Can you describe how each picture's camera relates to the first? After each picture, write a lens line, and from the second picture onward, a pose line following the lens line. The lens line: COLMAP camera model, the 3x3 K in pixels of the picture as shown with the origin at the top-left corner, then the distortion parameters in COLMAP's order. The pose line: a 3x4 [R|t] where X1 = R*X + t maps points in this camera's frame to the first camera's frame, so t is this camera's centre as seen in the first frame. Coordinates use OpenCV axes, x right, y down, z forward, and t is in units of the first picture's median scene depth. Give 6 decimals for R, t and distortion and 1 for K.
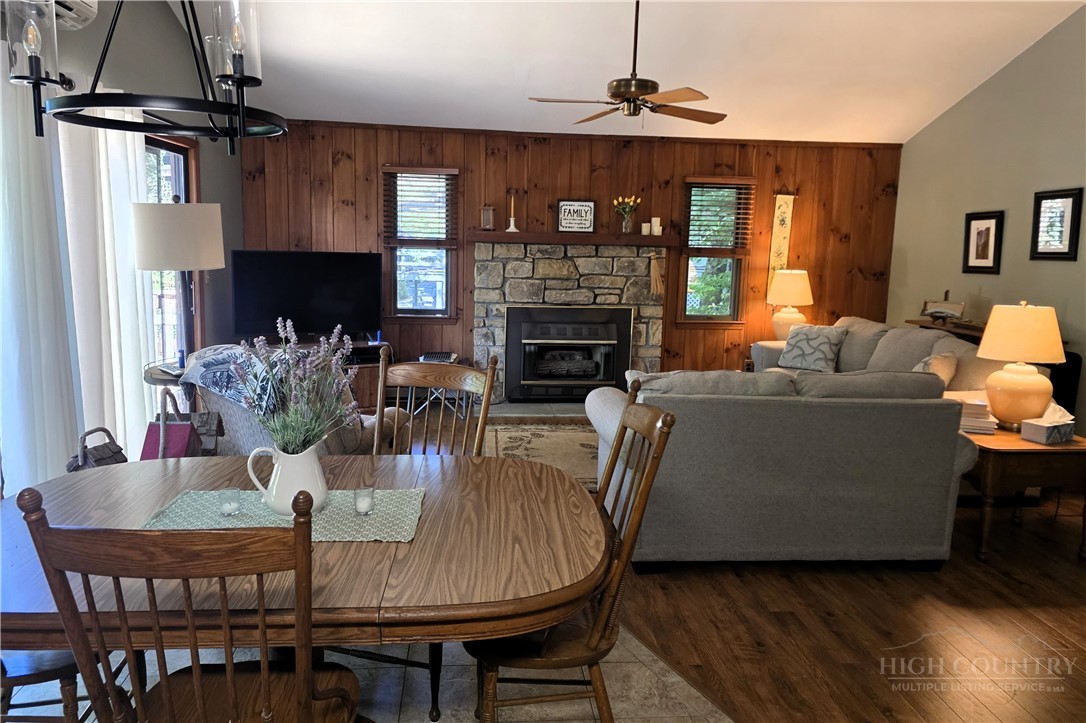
lens RADIAL K [[752.7, 0, 538.7], [0, 752.7, 339.3], [0, 0, 1]] dist [0.131652, -0.195205]
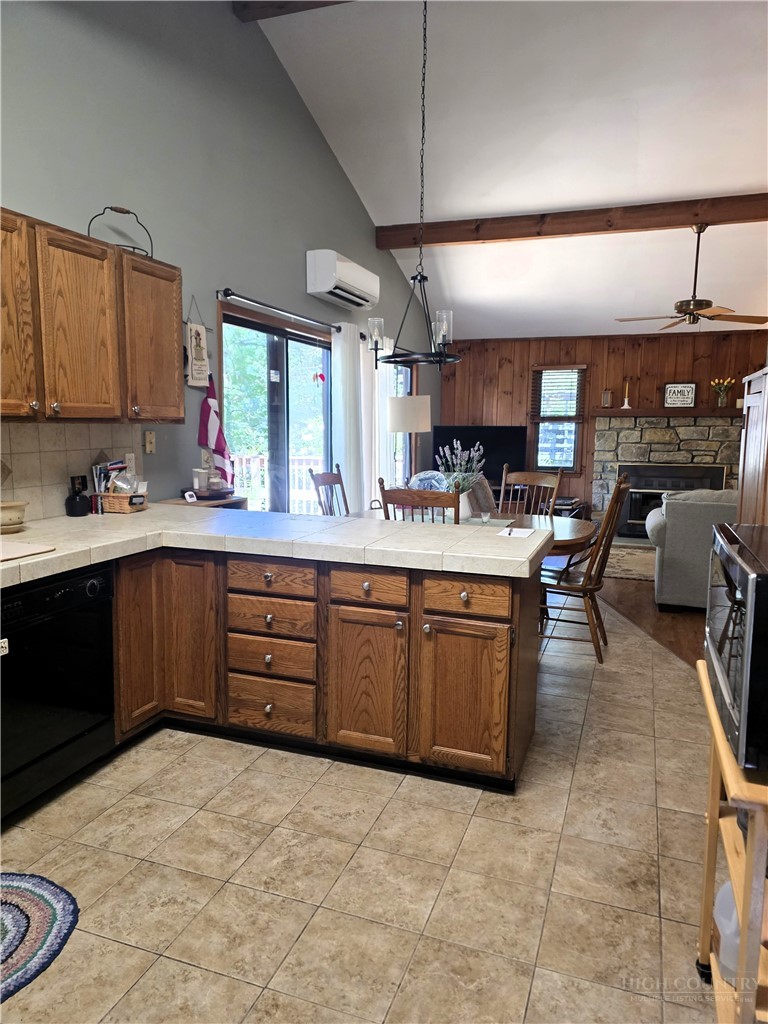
lens RADIAL K [[713.7, 0, 385.4], [0, 713.7, 518.0], [0, 0, 1]] dist [0.083498, -0.070291]
pose [[0.905230, 0.039527, -0.423079, 0.127272], [-0.043167, 0.999067, 0.000979, 0.068683], [0.422724, 0.017377, 0.906092, -0.338076]]
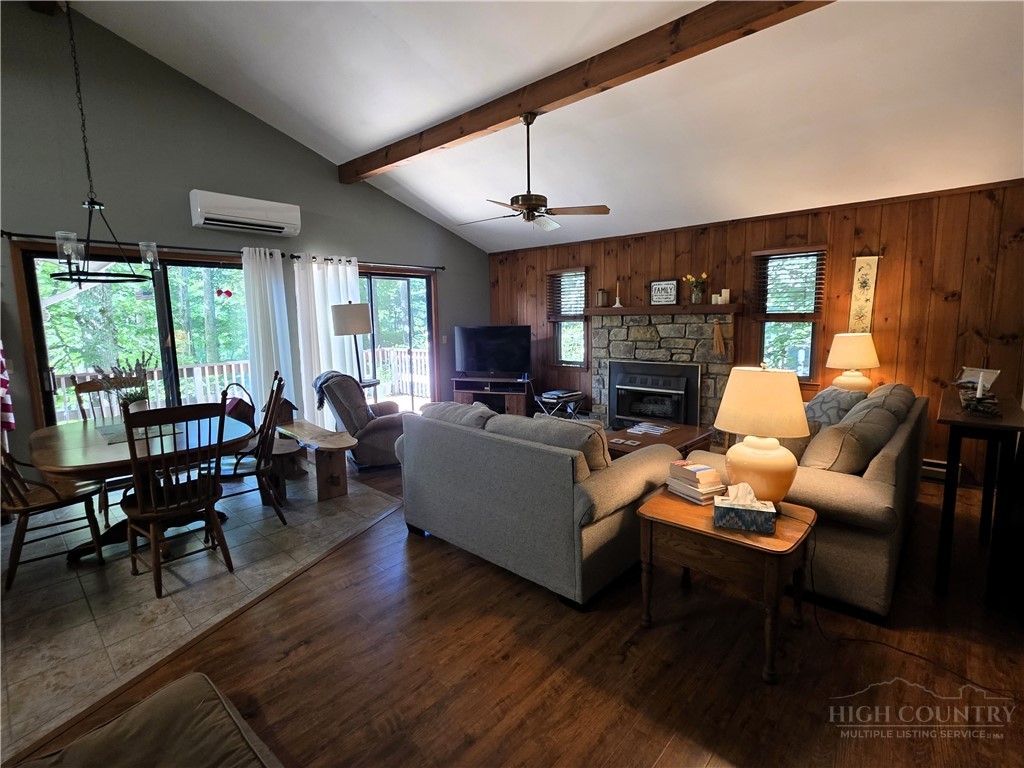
lens RADIAL K [[488.3, 0, 512.0], [0, 488.3, 384.0], [0, 0, 1]] dist [0.001539, 0.000213]
pose [[0.667507, 0.064846, -0.741775, 0.511398], [-0.064258, 0.997501, 0.029378, -0.015345], [0.741826, 0.028055, 0.670005, 0.255277]]
